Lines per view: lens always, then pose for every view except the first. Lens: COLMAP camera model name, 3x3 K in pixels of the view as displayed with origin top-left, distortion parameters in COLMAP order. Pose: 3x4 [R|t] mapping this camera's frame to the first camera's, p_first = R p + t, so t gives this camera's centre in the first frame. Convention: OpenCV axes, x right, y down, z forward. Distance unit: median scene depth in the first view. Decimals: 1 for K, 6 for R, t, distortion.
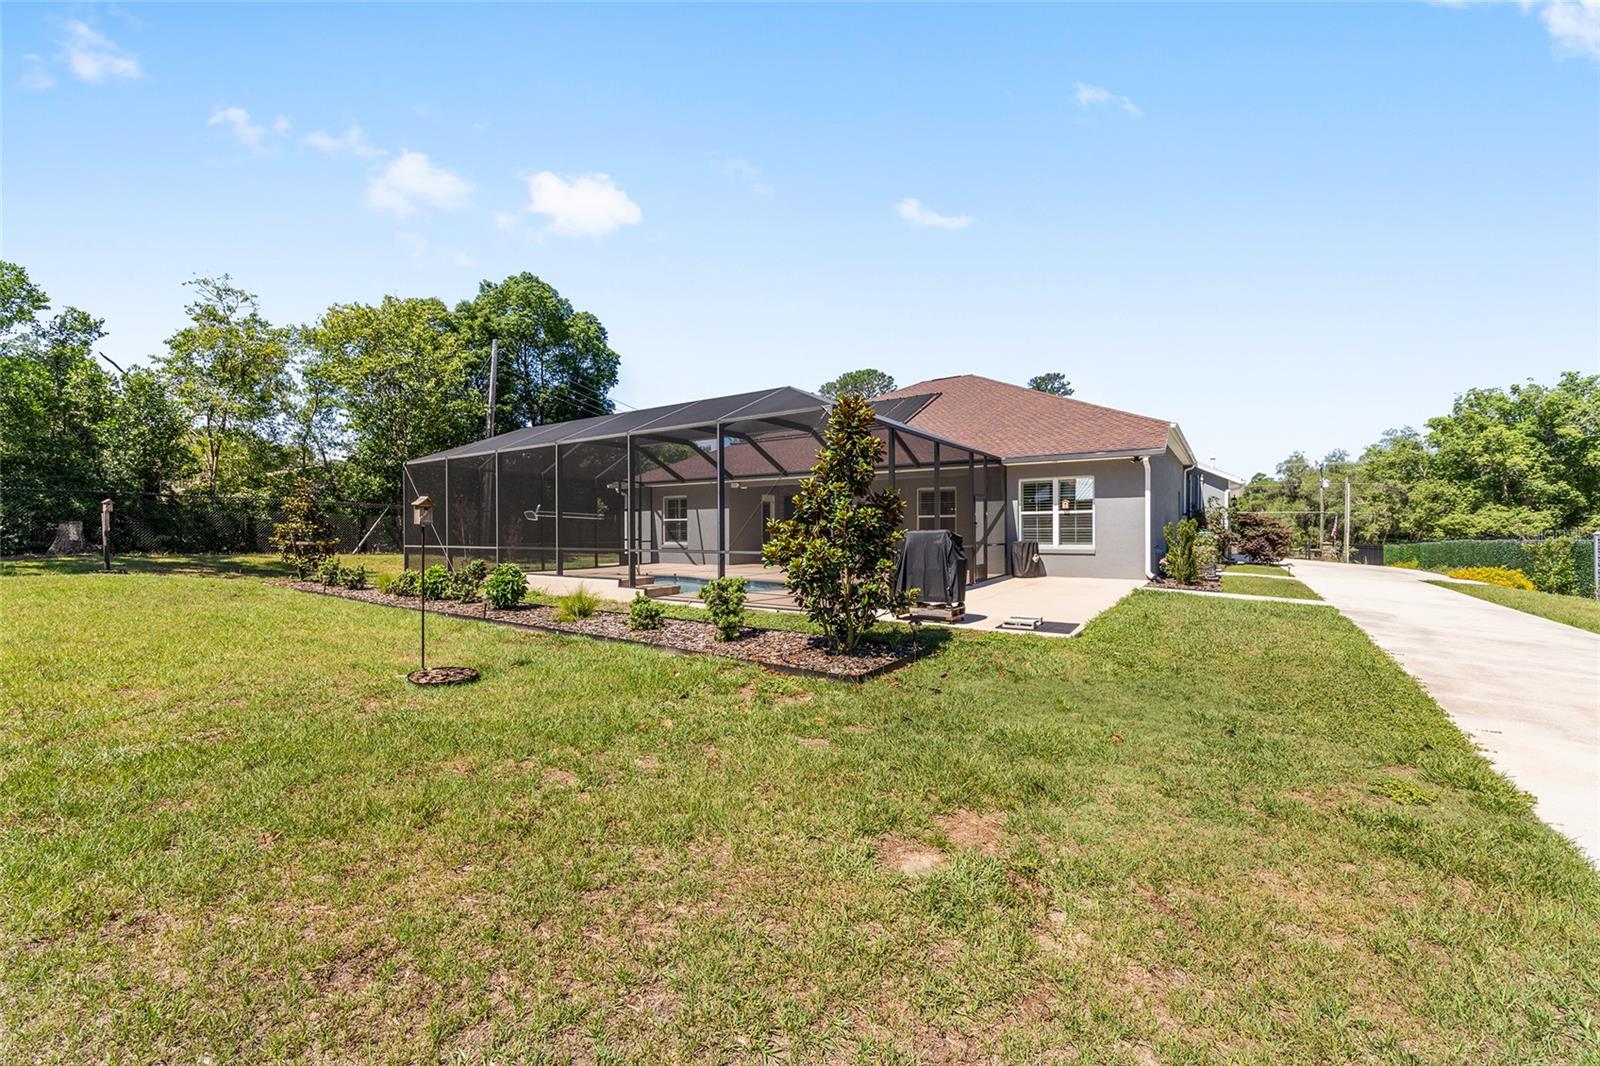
lens RADIAL K [[775.3, 0, 806.7], [0, 775.3, 532.6], [0, 0, 1]] dist [-0.000900, -0.000285]
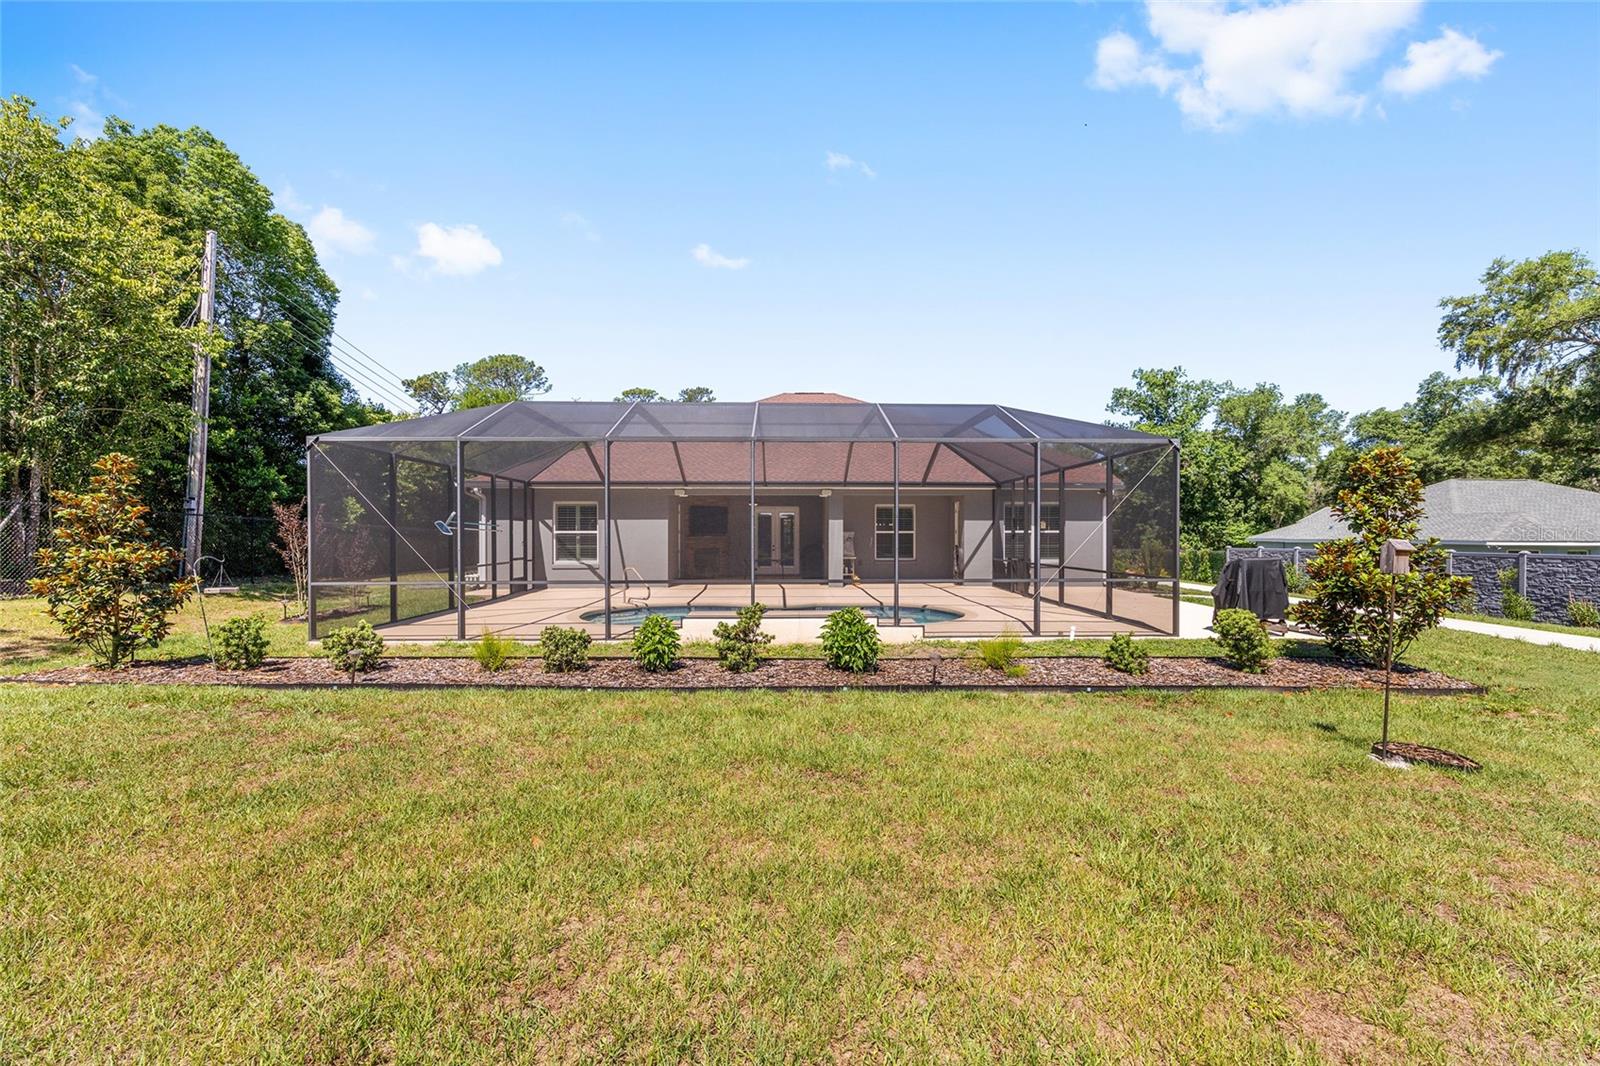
lens RADIAL K [[775.3, 0, 805.2], [0, 775.3, 531.7], [0, 0, 1]] dist [-0.000900, -0.000285]
pose [[0.742008, -0.003119, 0.670384, -0.508779], [0.011449, 0.999902, -0.008020, -0.008061], [-0.670293, 0.013626, 0.741971, 0.280819]]
